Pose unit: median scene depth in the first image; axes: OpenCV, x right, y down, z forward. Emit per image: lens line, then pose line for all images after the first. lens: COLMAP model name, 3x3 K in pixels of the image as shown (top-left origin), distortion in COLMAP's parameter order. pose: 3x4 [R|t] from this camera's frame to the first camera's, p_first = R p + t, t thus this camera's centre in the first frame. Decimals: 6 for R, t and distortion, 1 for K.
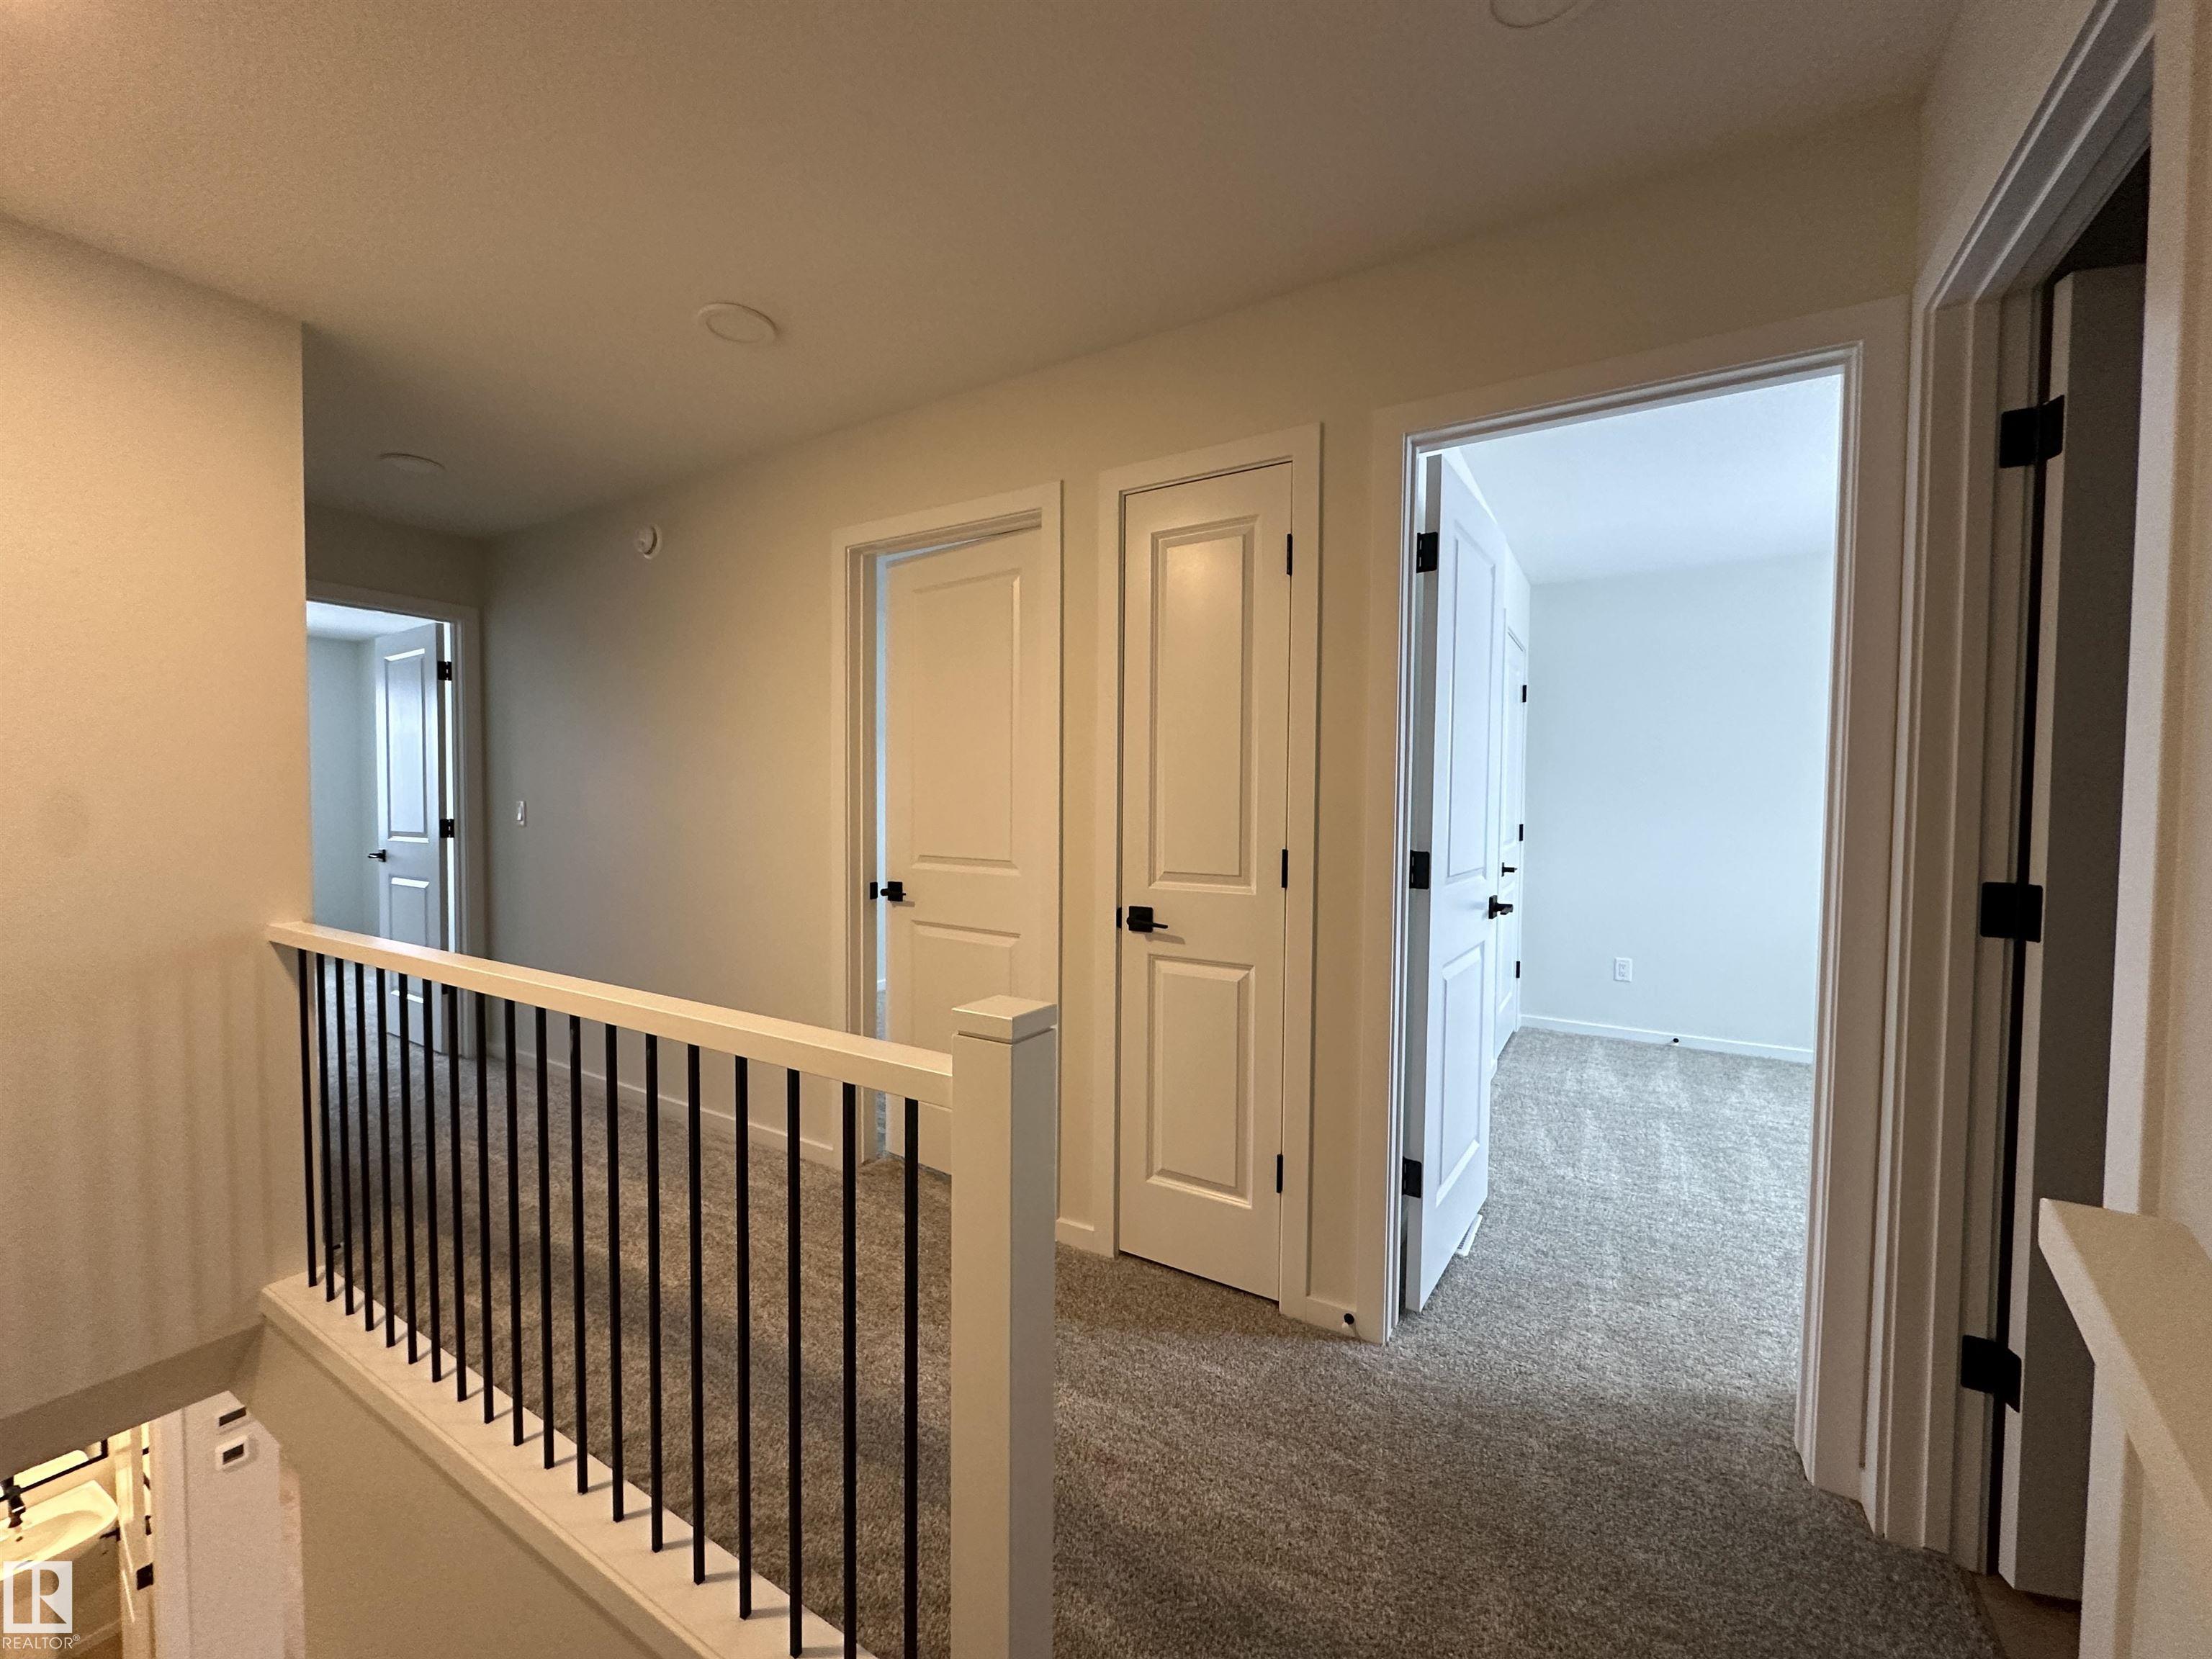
lens RADIAL K [[876.0, 0, 1105.4], [0, 876.0, 834.1], [0, 0, 1]] dist [-0.001706, -0.000530]
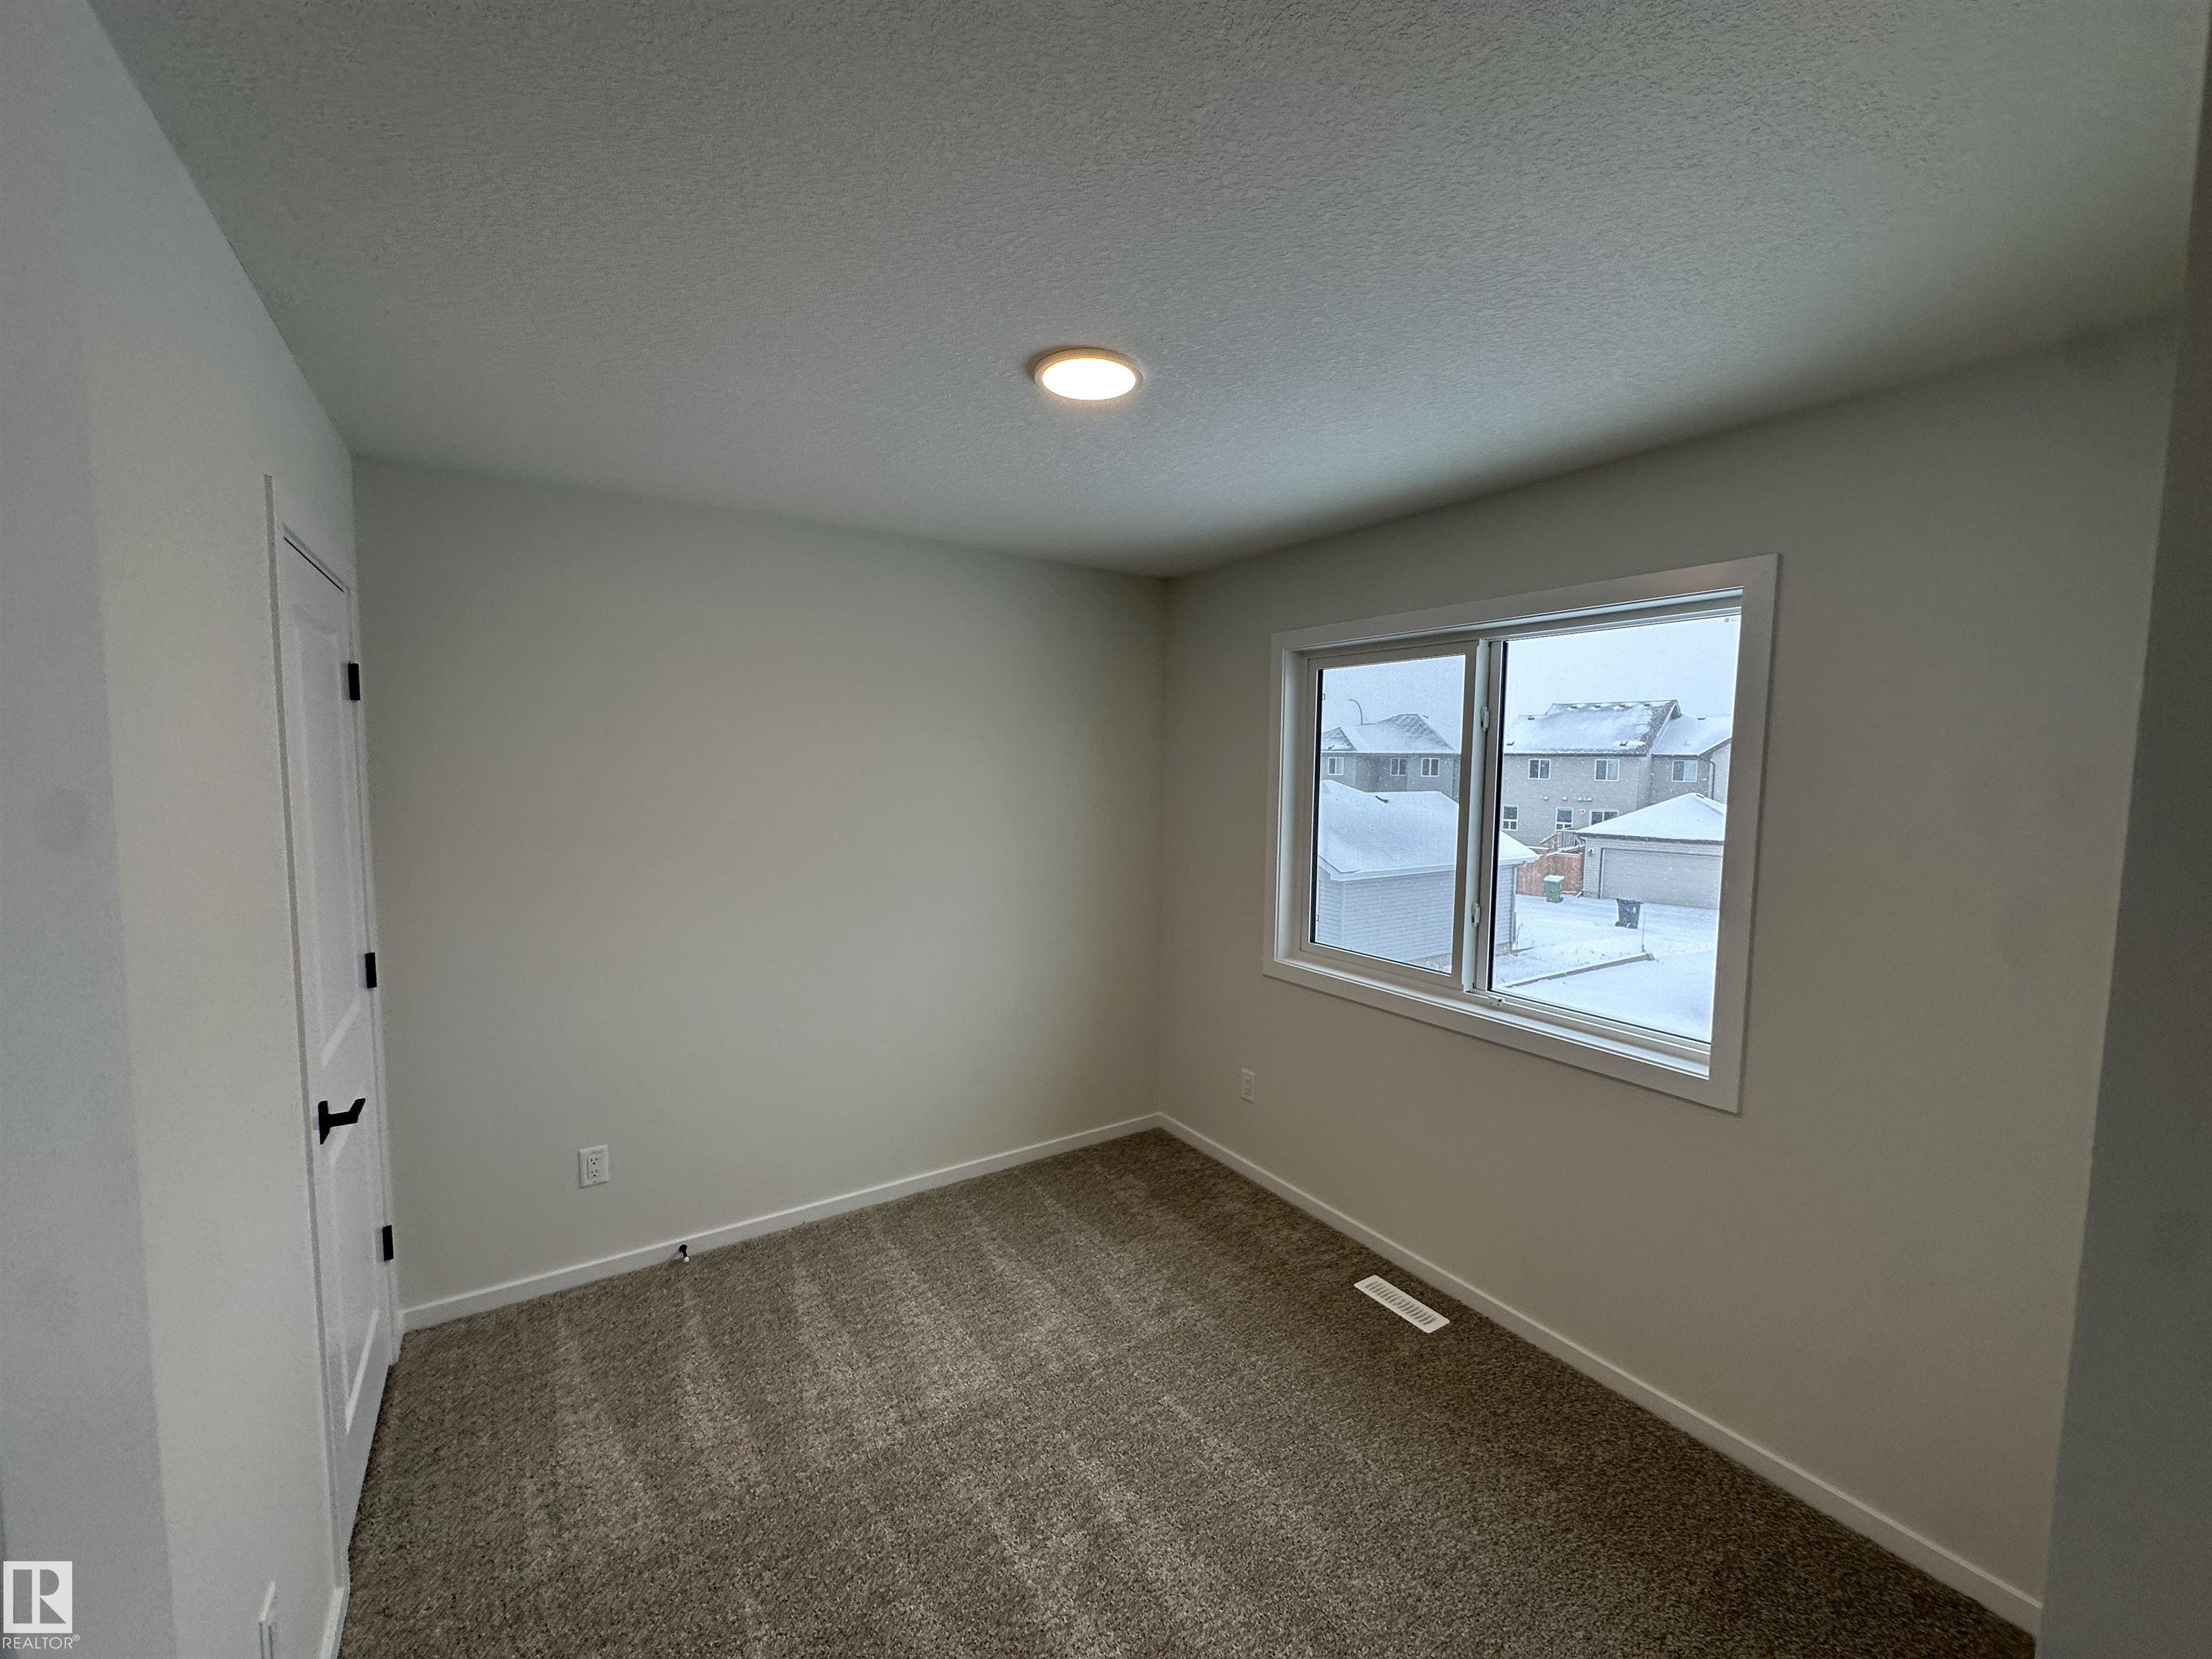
lens RADIAL K [[876.0, 0, 1105.4], [0, 876.0, 834.1], [0, 0, 1]] dist [-0.001706, -0.000530]
pose [[0.414204, -0.077482, 0.906880, 0.248644], [0.024222, 0.996955, 0.074115, -0.122435], [-0.909862, -0.008732, 0.414820, 0.507865]]
